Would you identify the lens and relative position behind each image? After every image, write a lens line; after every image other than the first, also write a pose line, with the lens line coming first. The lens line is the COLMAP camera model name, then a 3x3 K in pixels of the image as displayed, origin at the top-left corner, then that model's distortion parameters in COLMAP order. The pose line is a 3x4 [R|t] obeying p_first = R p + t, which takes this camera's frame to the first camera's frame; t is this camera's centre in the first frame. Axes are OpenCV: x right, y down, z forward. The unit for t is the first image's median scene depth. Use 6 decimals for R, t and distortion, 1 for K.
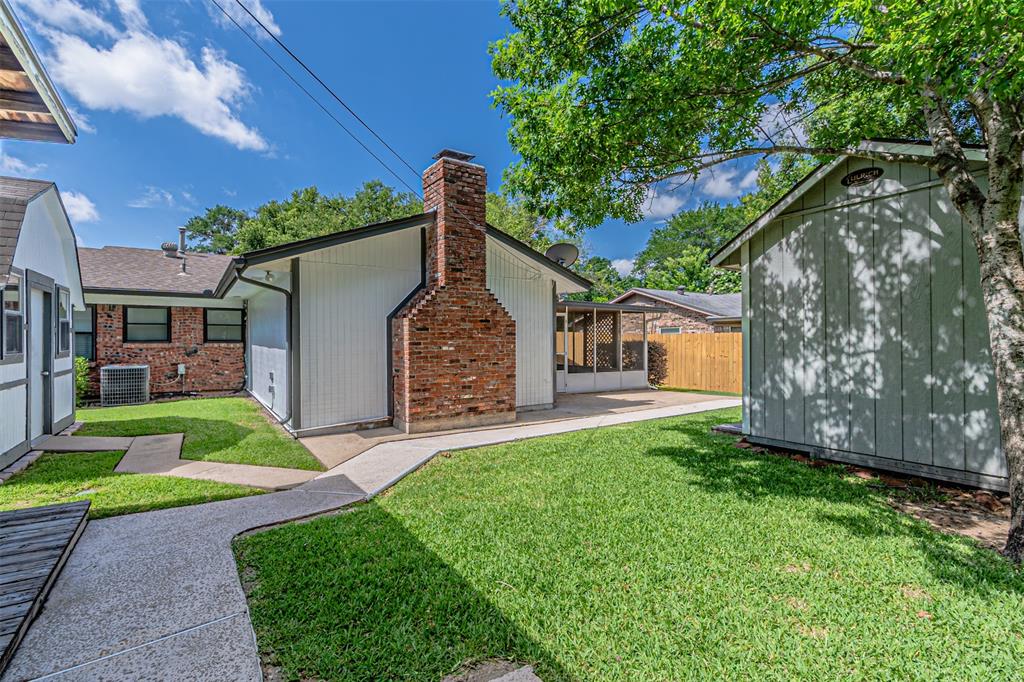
lens RADIAL K [[460.5, 0, 490.9], [0, 460.5, 344.3], [0, 0, 1]] dist [0.007197, -0.000985]
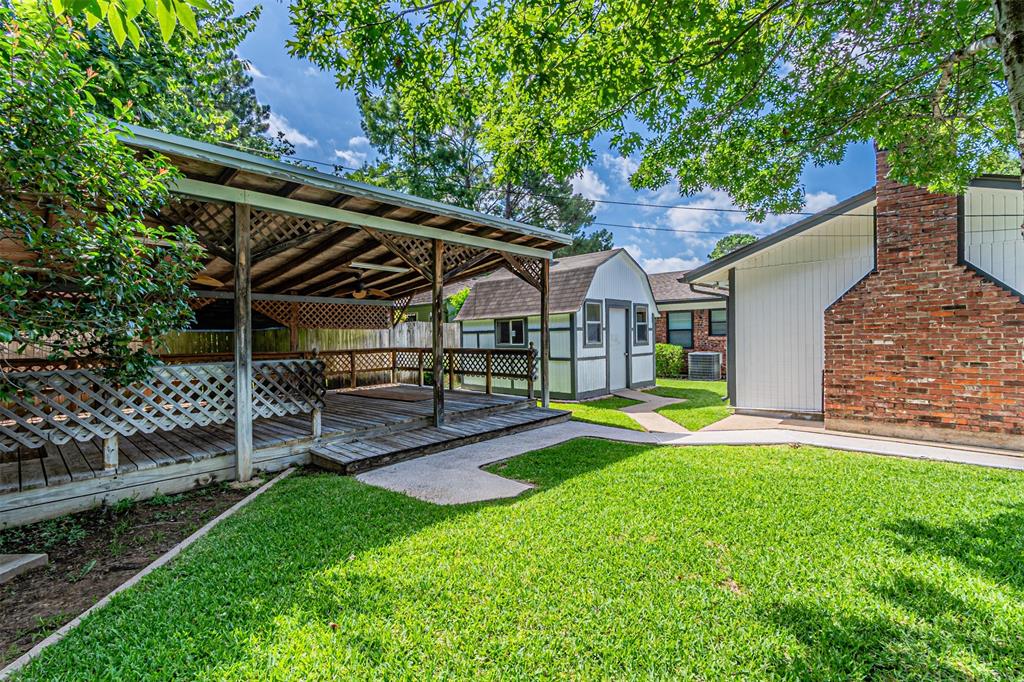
lens RADIAL K [[460.5, 0, 496.0], [0, 460.5, 343.1], [0, 0, 1]] dist [0.007197, -0.000985]
pose [[0.225039, 0.012148, -0.974274, 0.569653], [0.003175, 0.999908, 0.013202, -0.003872], [0.974344, -0.006064, 0.224980, 0.089465]]
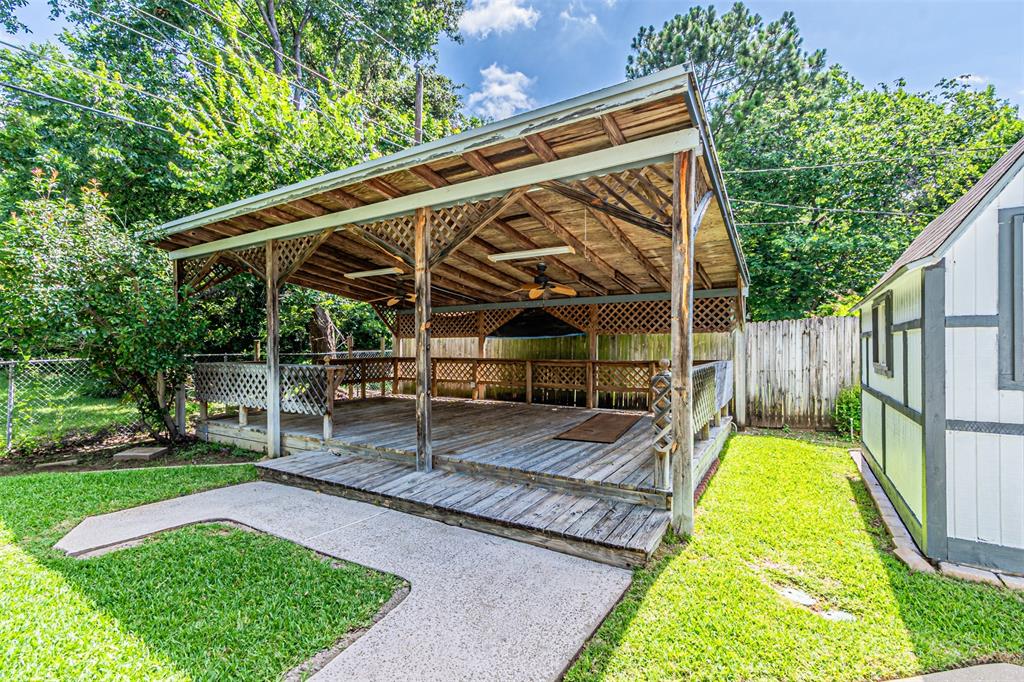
lens RADIAL K [[460.5, 0, 485.3], [0, 460.5, 353.9], [0, 0, 1]] dist [0.007197, -0.000985]
pose [[-0.910375, 0.011816, -0.413615, -0.161563], [0.002231, 0.999718, 0.023649, -0.008947], [0.413778, 0.020607, -0.910145, 0.815605]]
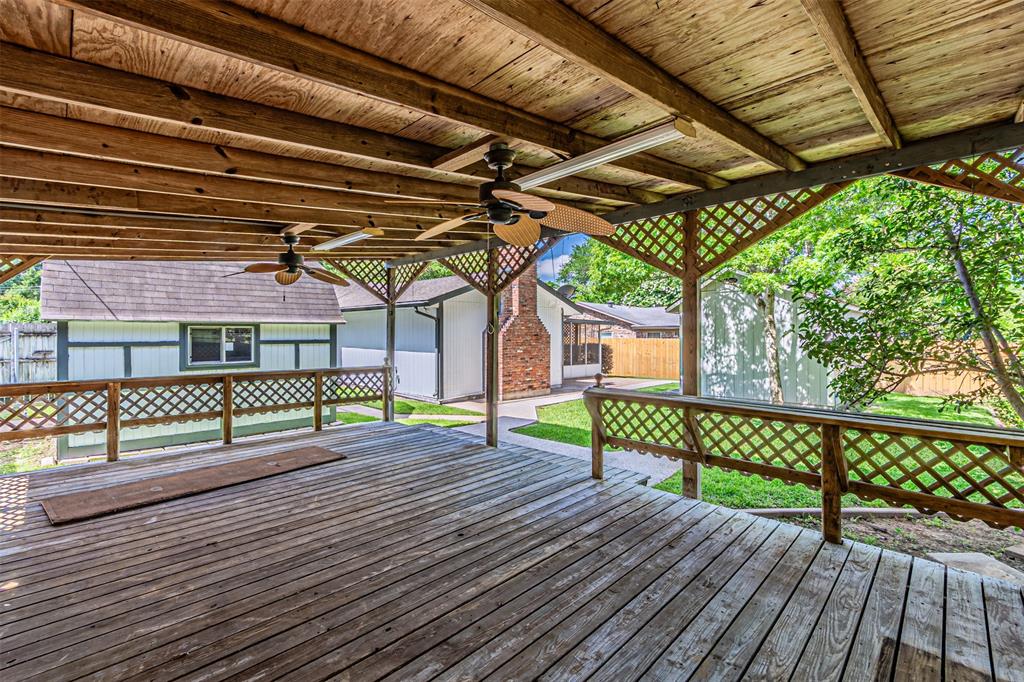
lens RADIAL K [[460.5, 0, 497.6], [0, 460.5, 337.1], [0, 0, 1]] dist [0.007197, -0.000985]
pose [[0.976431, 0.006634, 0.215729, -0.525137], [-0.006022, 0.999976, -0.003494, -0.036646], [-0.215747, 0.002112, 0.976447, -0.635445]]
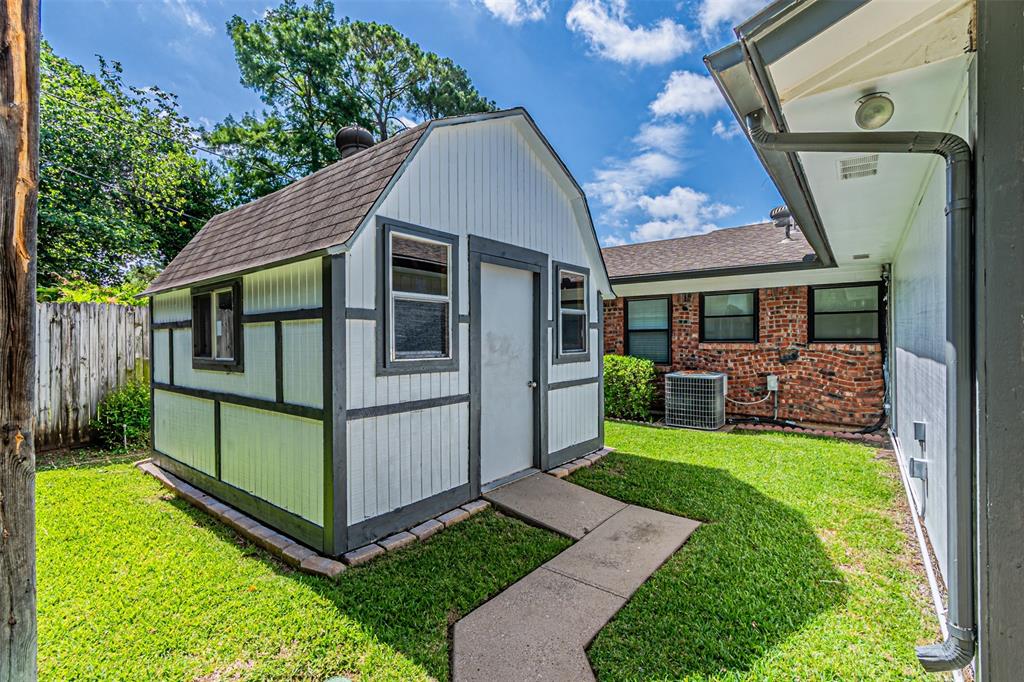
lens RADIAL K [[460.5, 0, 503.0], [0, 460.5, 340.4], [0, 0, 1]] dist [0.007197, -0.000985]
pose [[0.333184, 0.001654, -0.942861, -0.264008], [-0.008978, 0.999959, -0.001419, -0.003460], [0.942819, 0.008938, 0.333185, 0.616208]]
